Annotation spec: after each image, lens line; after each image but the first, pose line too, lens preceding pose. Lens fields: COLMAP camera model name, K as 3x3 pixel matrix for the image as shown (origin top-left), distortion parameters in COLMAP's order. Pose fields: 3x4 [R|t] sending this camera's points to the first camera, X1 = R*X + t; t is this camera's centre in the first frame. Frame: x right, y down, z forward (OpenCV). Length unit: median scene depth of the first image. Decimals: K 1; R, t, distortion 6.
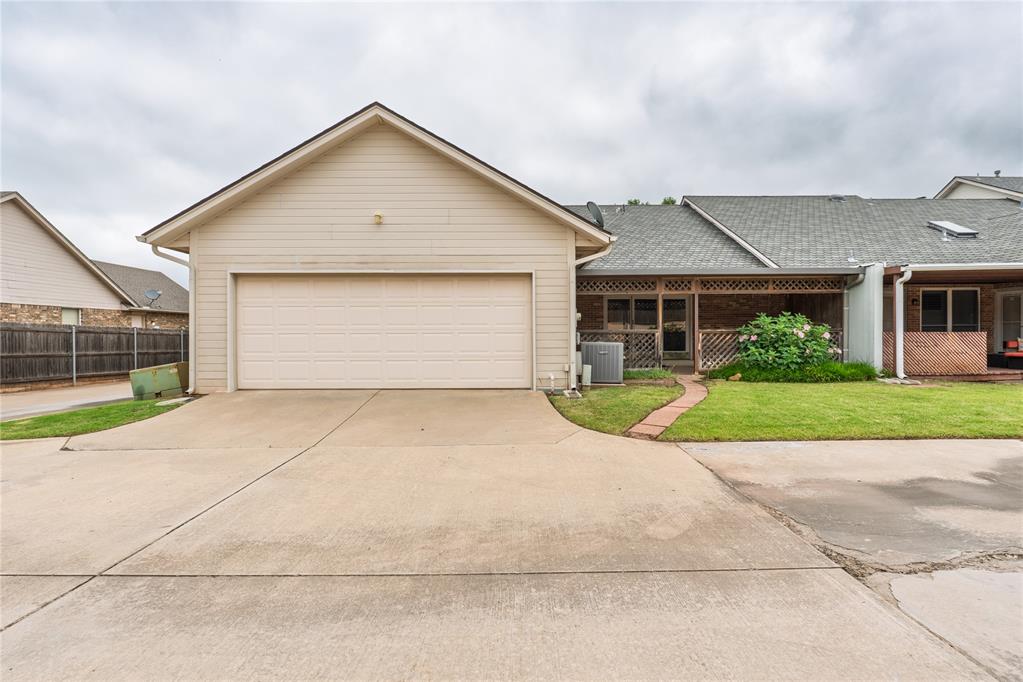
lens RADIAL K [[469.8, 0, 514.2], [0, 469.8, 336.2], [0, 0, 1]] dist [-0.002573, 0.000320]
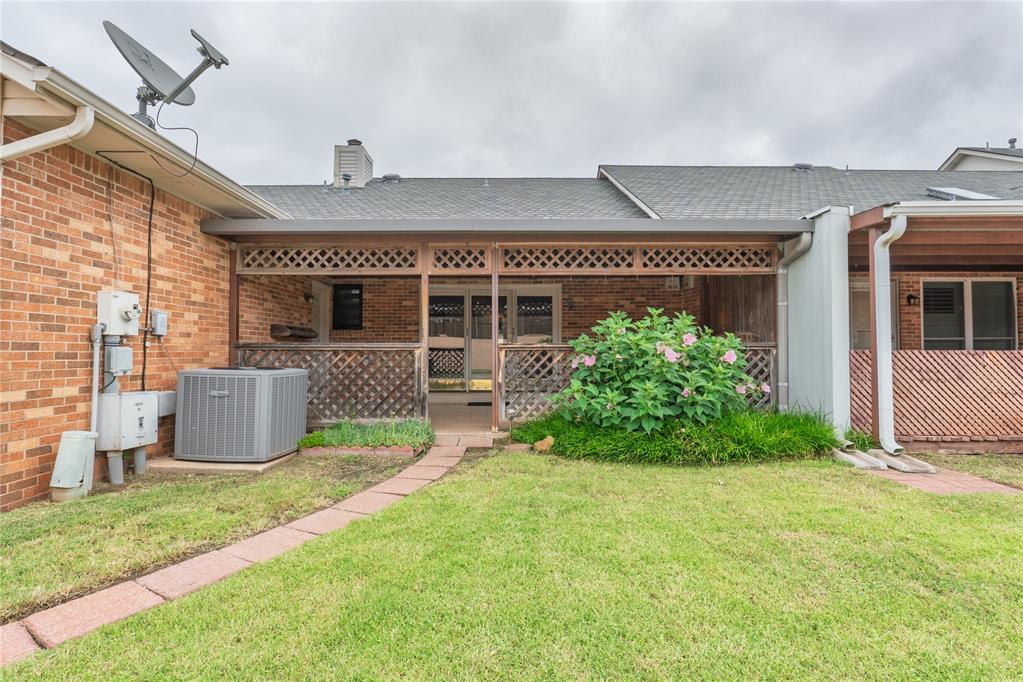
lens RADIAL K [[469.8, 0, 514.2], [0, 469.8, 336.2], [0, 0, 1]] dist [-0.002573, 0.000320]
pose [[0.999946, 0.005282, 0.008960, 0.406056], [-0.005006, 0.999519, -0.030617, -0.006123], [-0.009117, 0.030571, 0.999491, 0.484664]]
